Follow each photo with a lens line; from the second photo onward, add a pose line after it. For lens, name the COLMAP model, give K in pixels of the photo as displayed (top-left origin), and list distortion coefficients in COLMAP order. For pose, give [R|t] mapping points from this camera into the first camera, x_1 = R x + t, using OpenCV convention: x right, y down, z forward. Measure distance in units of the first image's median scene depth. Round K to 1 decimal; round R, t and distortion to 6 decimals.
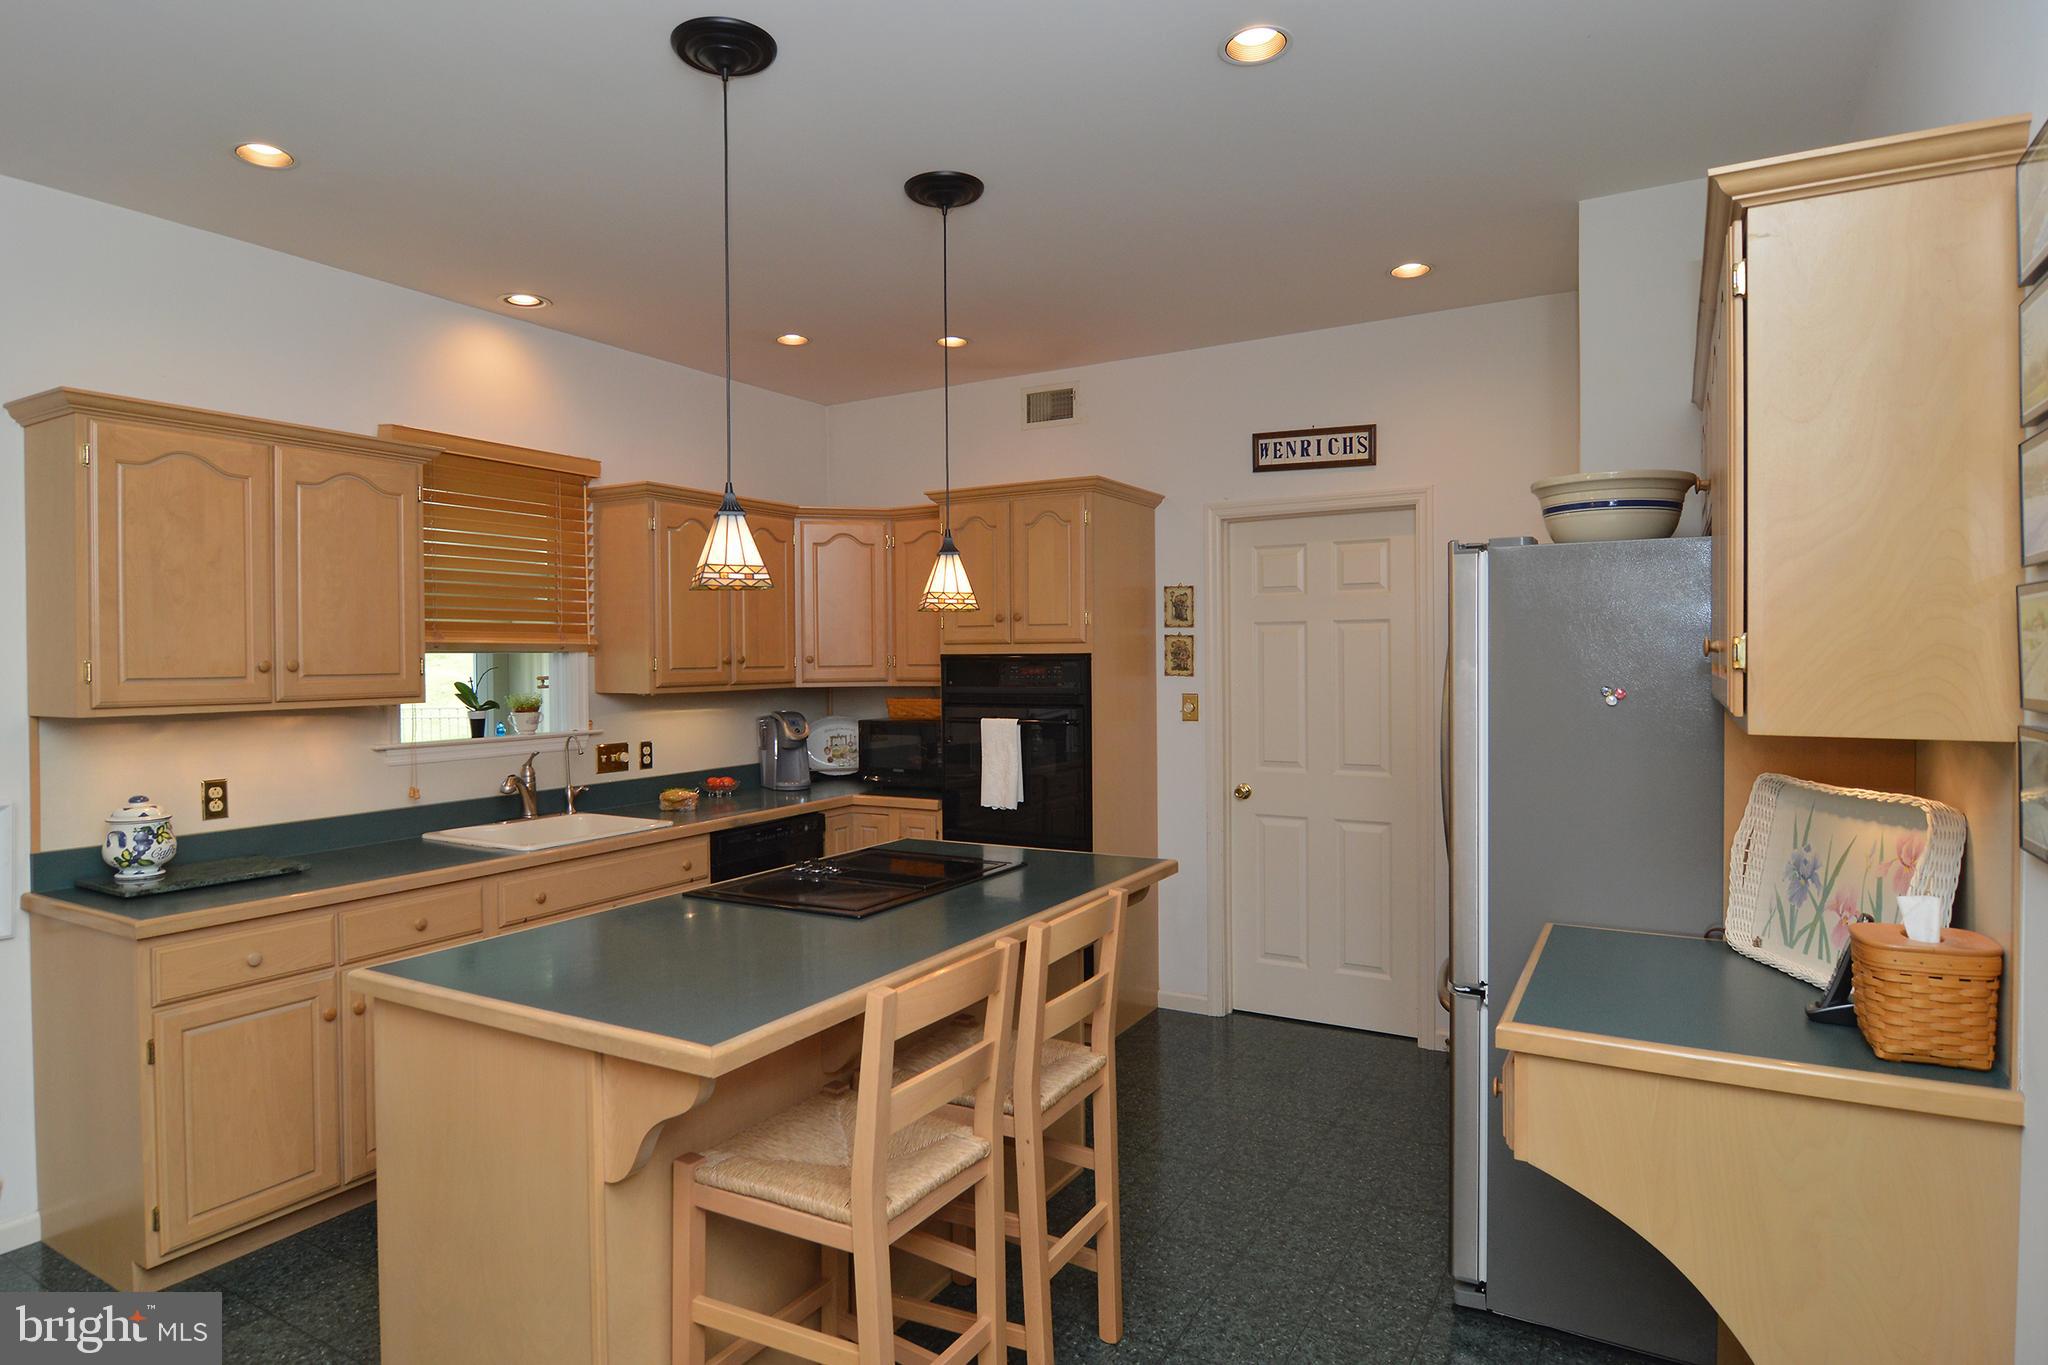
lens RADIAL K [[1143.9, 0, 998.6], [0, 1143.9, 674.5], [0, 0, 1]] dist [0.002563, -0.026667]
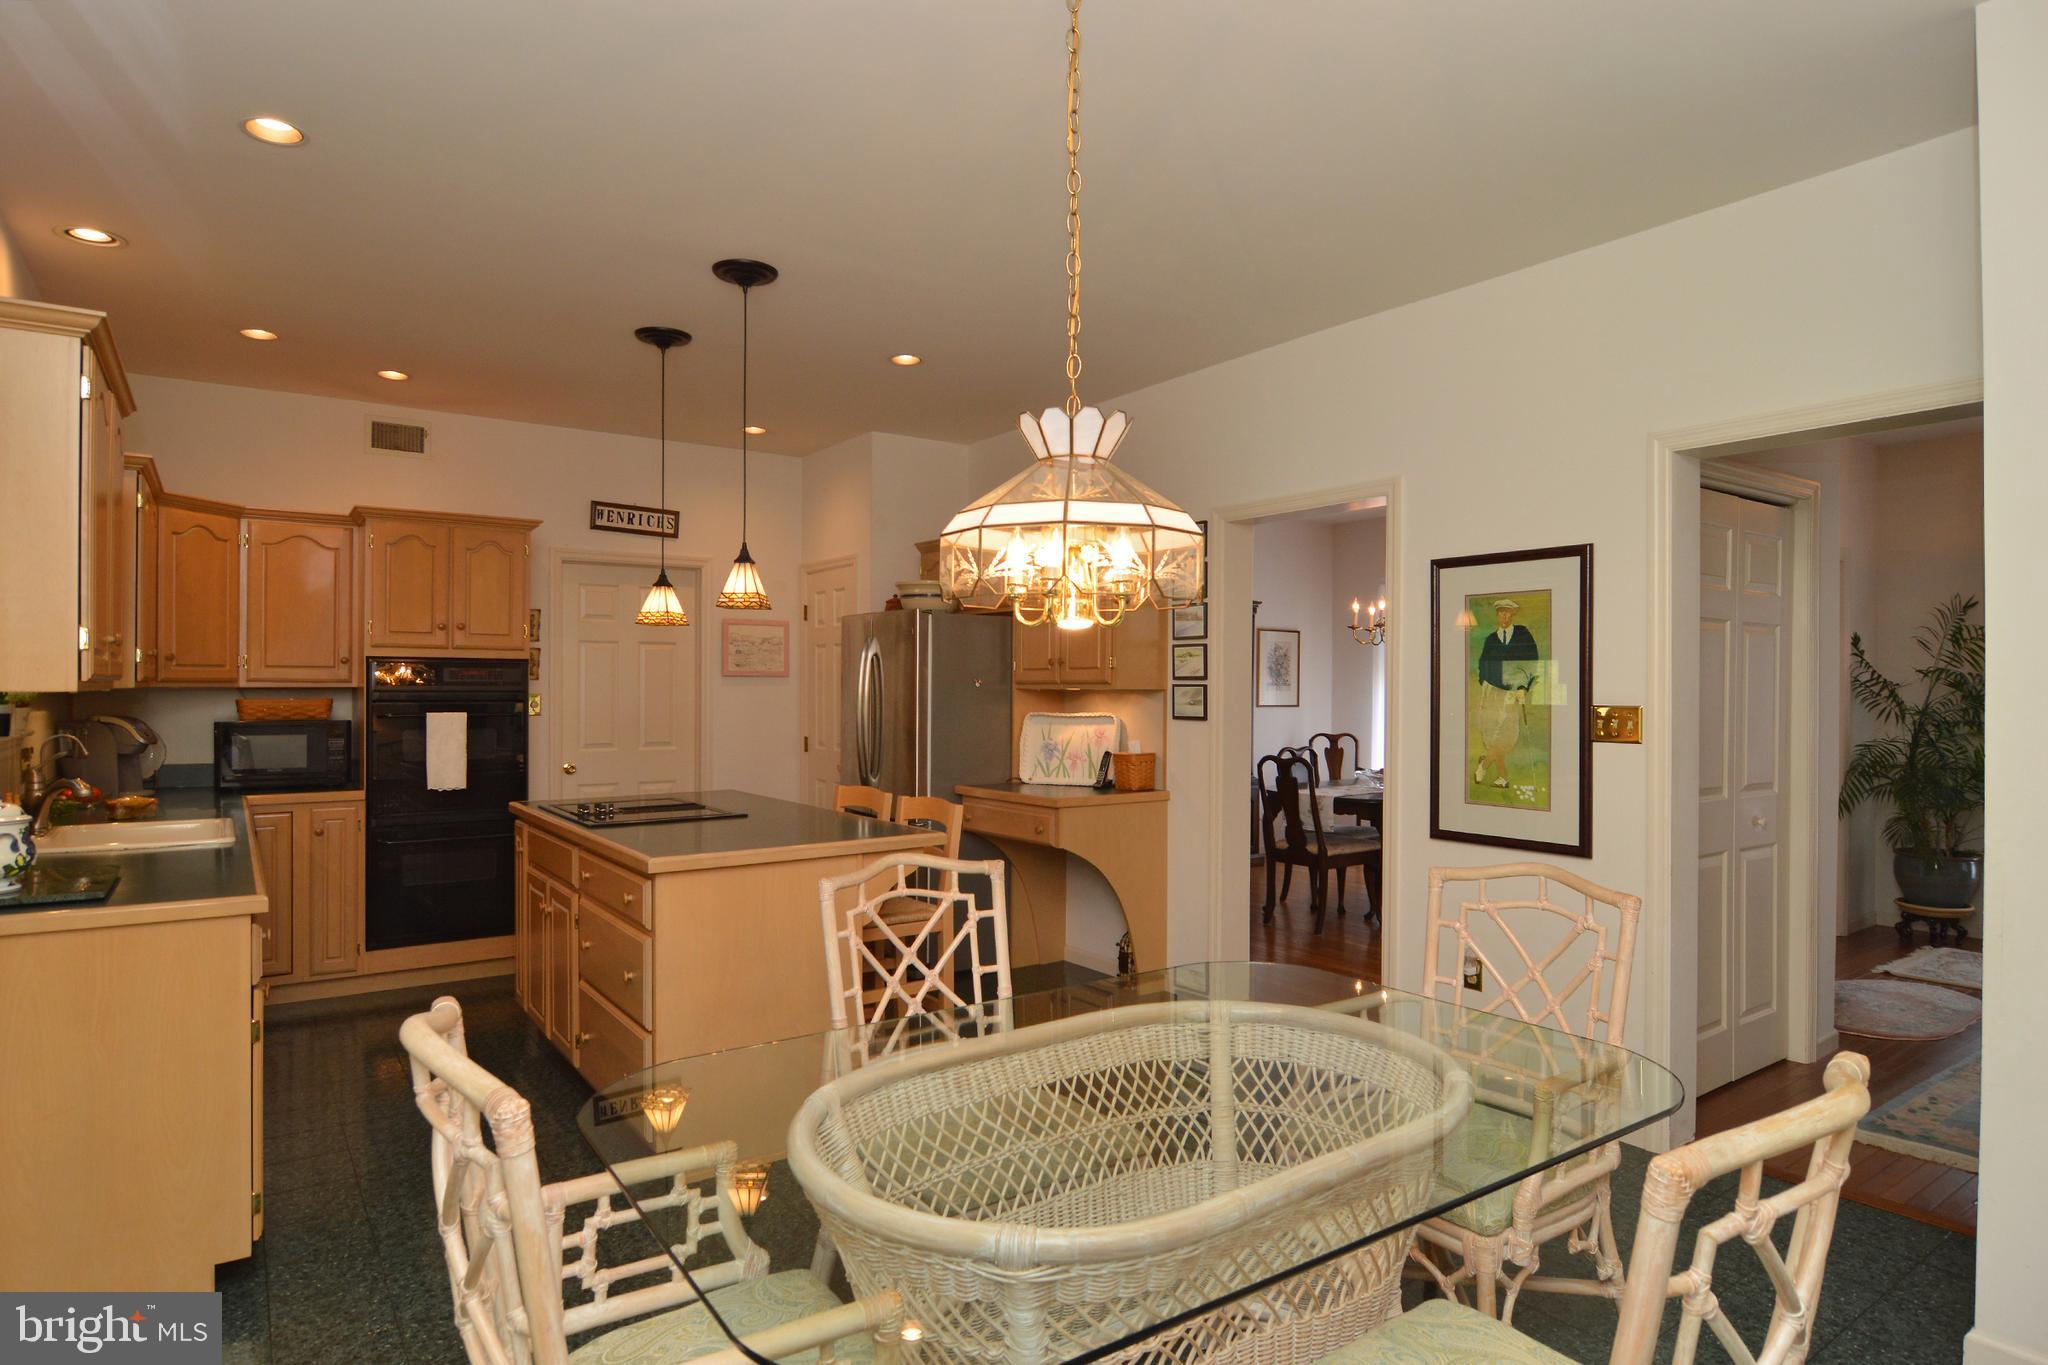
lens RADIAL K [[1113.9, 0, 1022.0], [0, 1113.9, 685.8], [0, 0, 1]] dist [-0.003067, -0.012888]
pose [[0.411365, 0.009454, 0.911422, -0.786218], [0.005864, 0.999898, -0.013018, 0.029371], [-0.911452, 0.010700, 0.411267, -0.002001]]
